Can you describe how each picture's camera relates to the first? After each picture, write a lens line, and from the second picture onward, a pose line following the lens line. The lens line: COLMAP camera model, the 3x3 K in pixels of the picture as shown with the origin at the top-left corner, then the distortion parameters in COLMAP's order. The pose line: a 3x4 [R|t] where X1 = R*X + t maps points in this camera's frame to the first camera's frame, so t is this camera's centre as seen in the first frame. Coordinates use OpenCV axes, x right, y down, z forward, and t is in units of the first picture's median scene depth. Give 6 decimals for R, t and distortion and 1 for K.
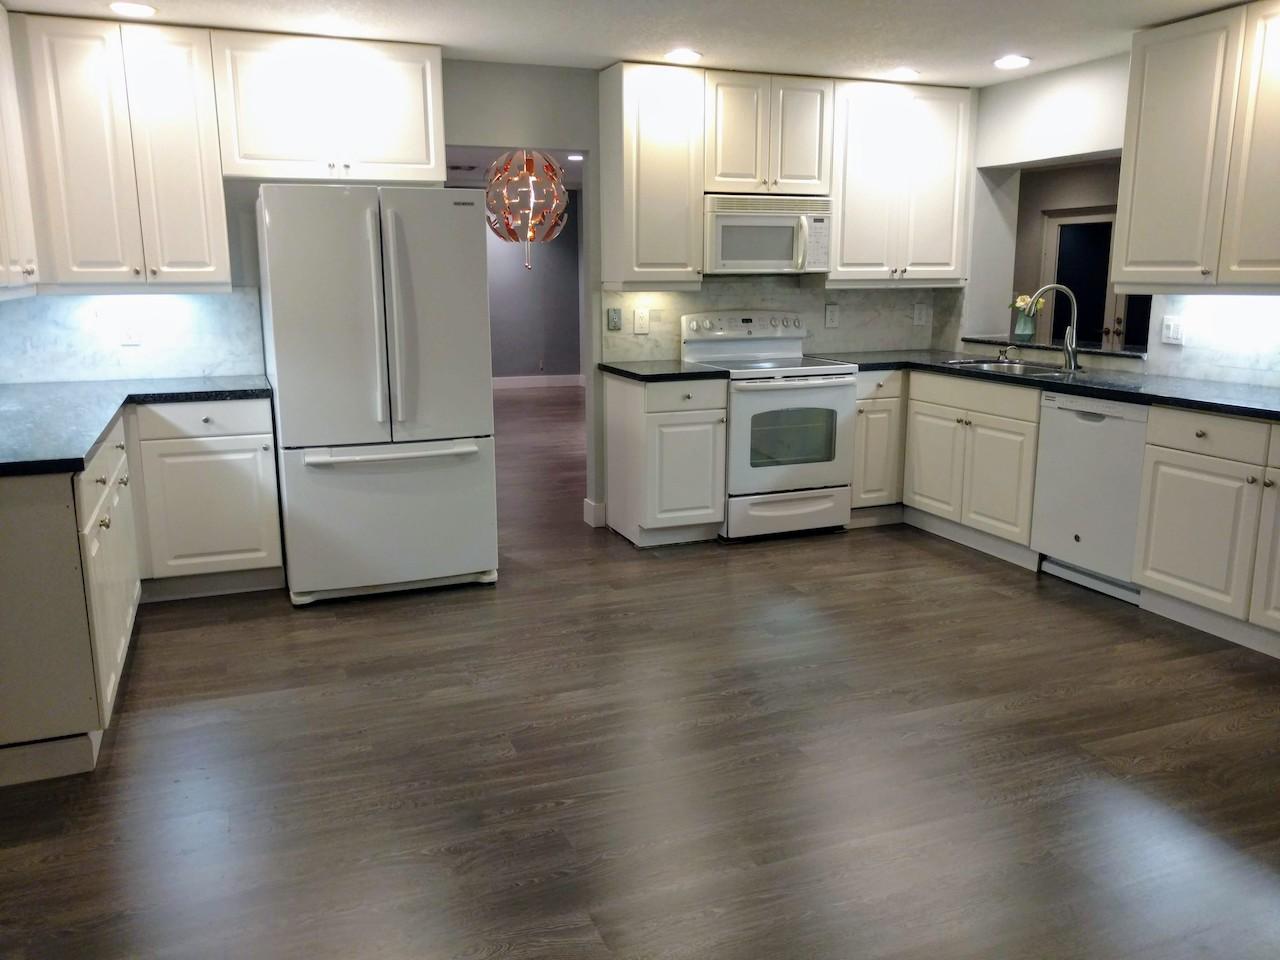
lens RADIAL K [[1023.6, 0, 638.2], [0, 1023.6, 472.7], [0, 0, 1]] dist [0.014298, -0.004055]
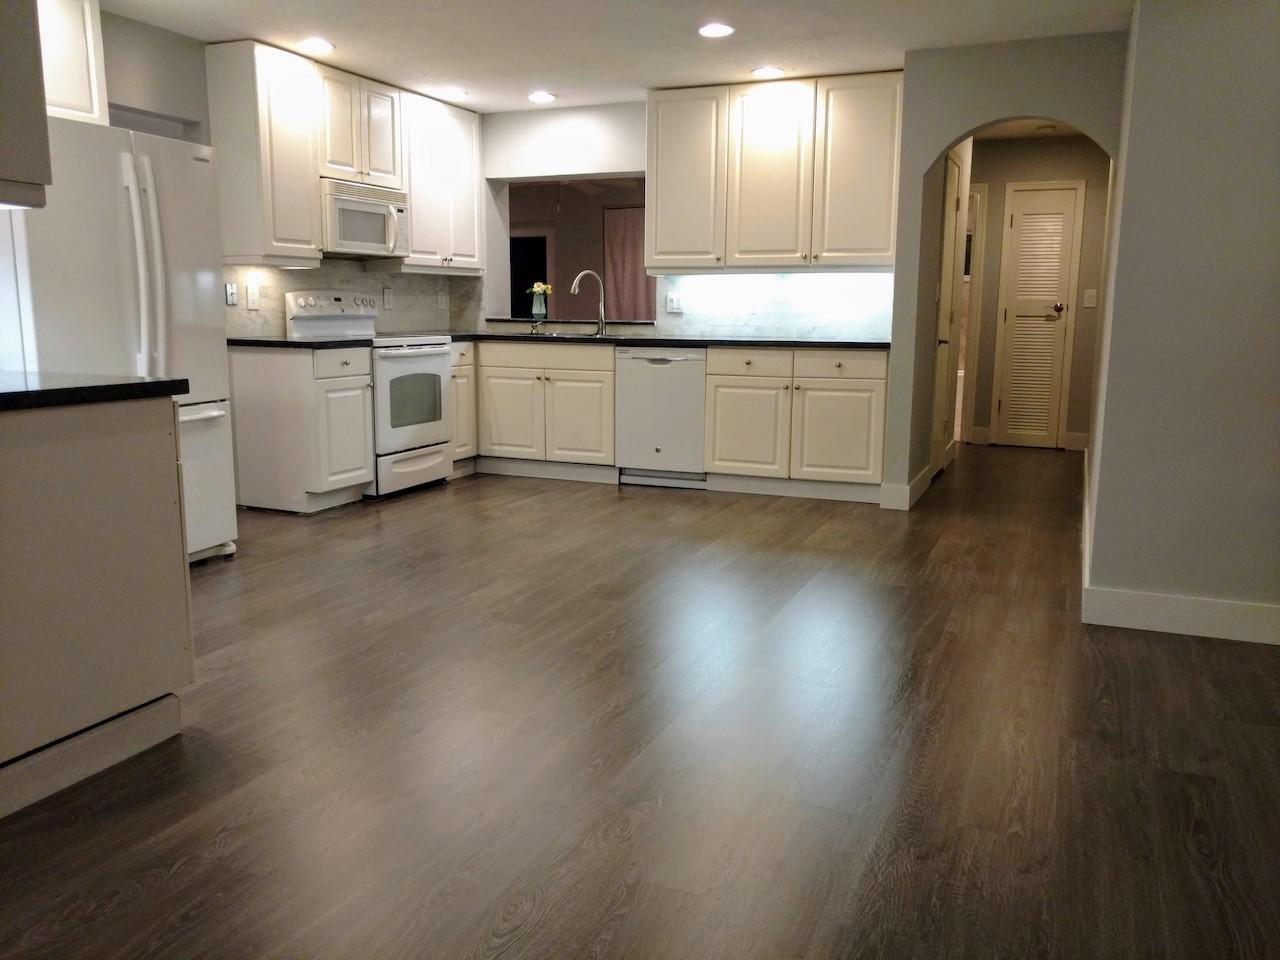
lens RADIAL K [[1023.6, 0, 638.2], [0, 1023.6, 472.7], [0, 0, 1]] dist [0.014298, -0.004055]
pose [[0.710861, -0.105284, 0.695408, -0.458642], [0.127465, 0.991645, 0.019837, 0.052592], [-0.691686, 0.074539, 0.718341, 0.027040]]
